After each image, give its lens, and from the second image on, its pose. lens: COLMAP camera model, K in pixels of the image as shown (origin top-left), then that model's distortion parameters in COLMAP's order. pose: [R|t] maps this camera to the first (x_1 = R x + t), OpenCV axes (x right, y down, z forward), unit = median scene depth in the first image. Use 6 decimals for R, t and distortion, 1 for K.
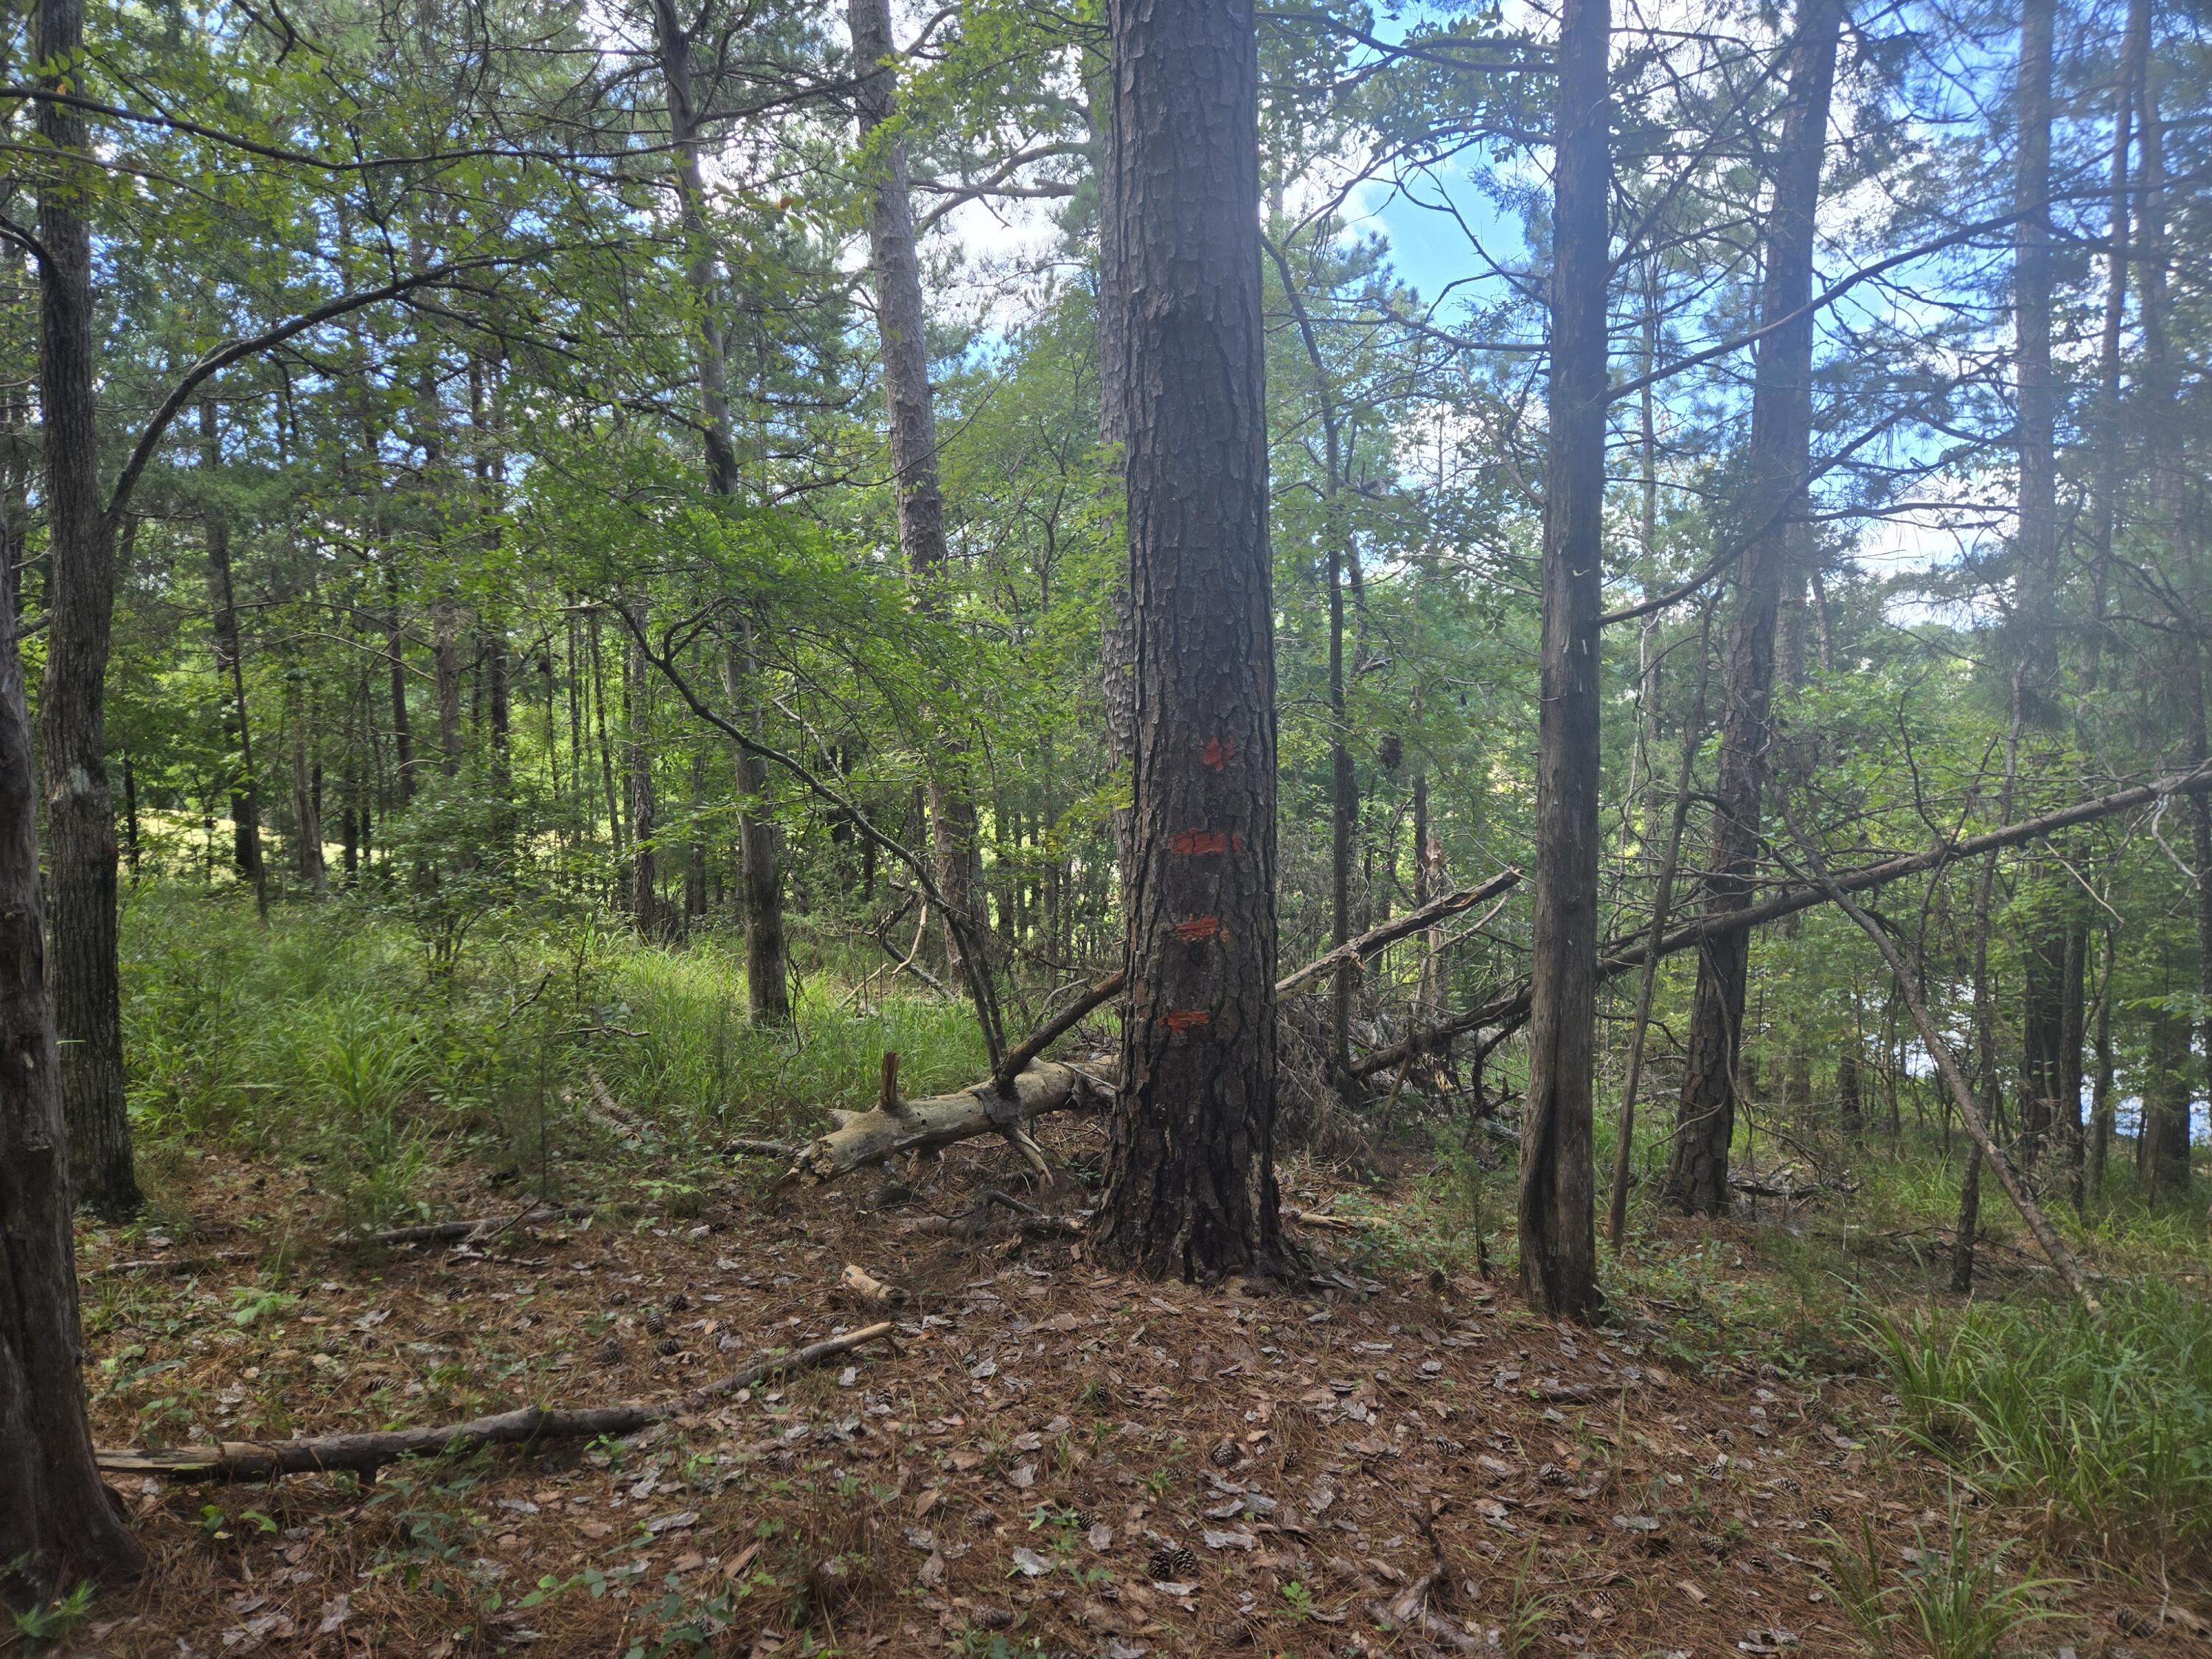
lens RADIAL K [[1364.7, 0, 1096.5], [0, 1364.7, 856.8], [0, 0, 1]] dist [0.065727, -0.058266]
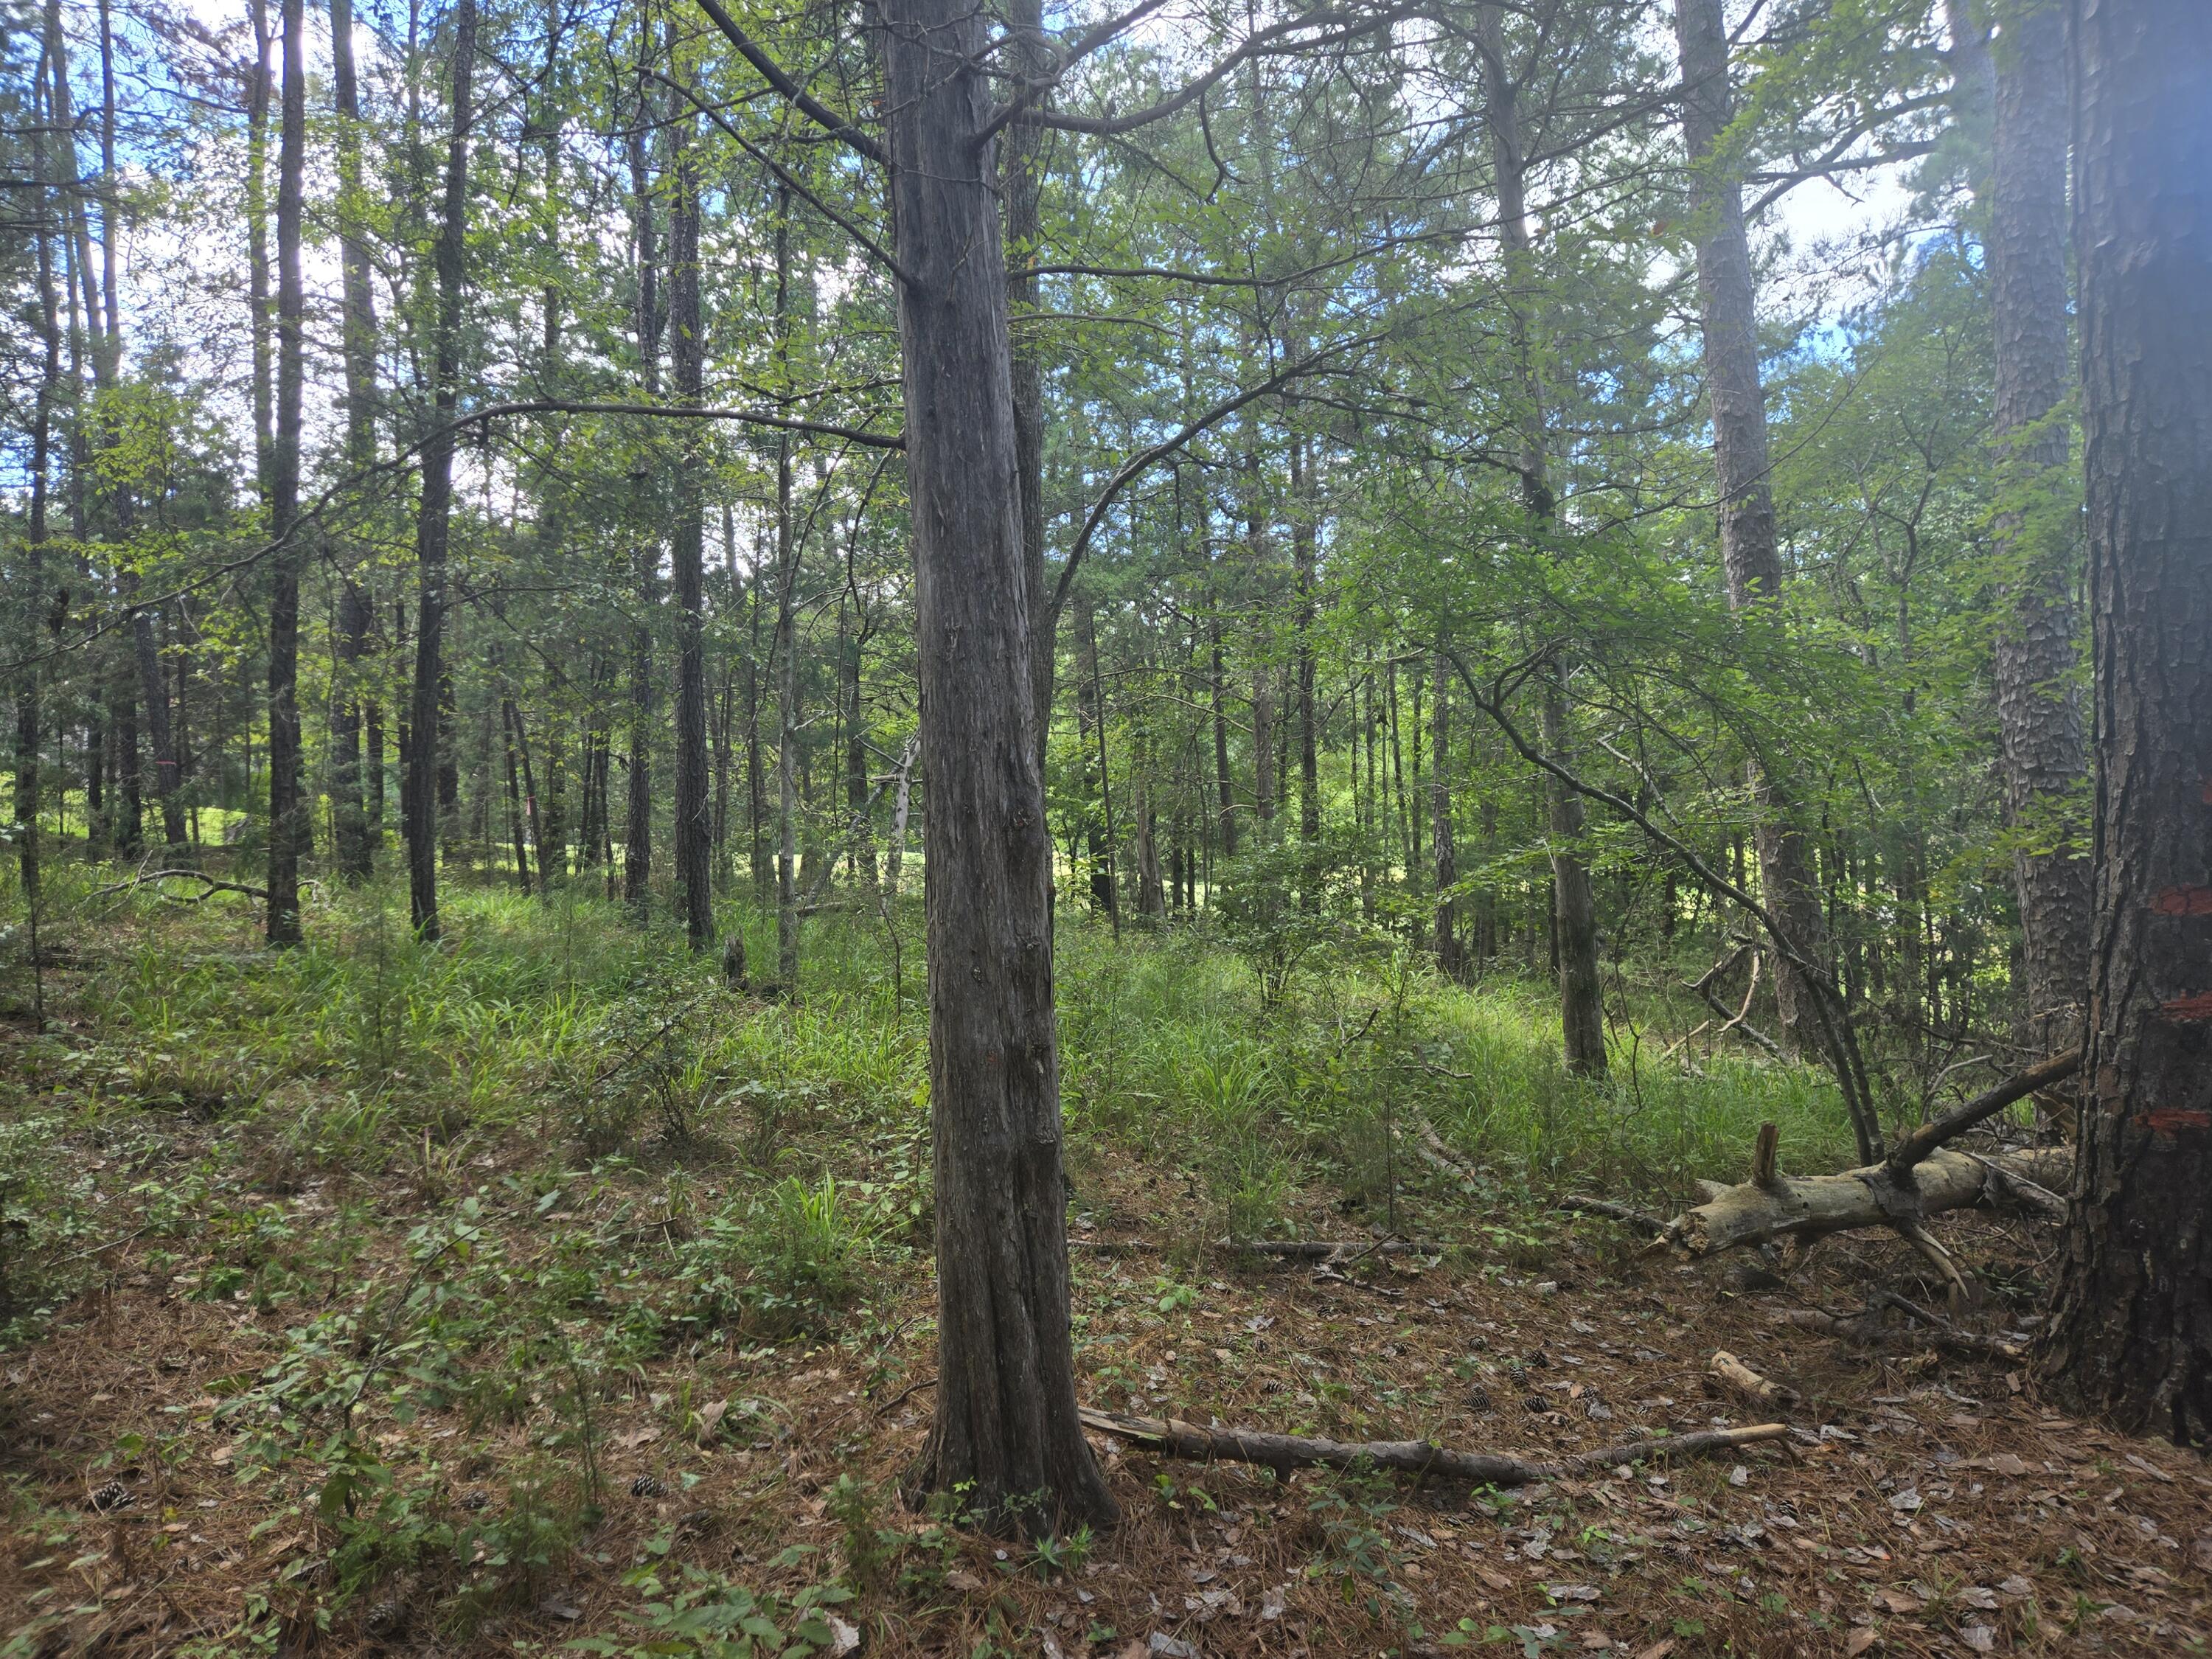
lens RADIAL K [[1364.7, 0, 1096.5], [0, 1364.7, 856.8], [0, 0, 1]] dist [0.065727, -0.058266]
pose [[0.890943, 0.007248, -0.454058, -0.137646], [-0.016317, 0.999738, -0.016058, -0.013402], [0.453822, 0.021716, 0.890828, -0.027991]]
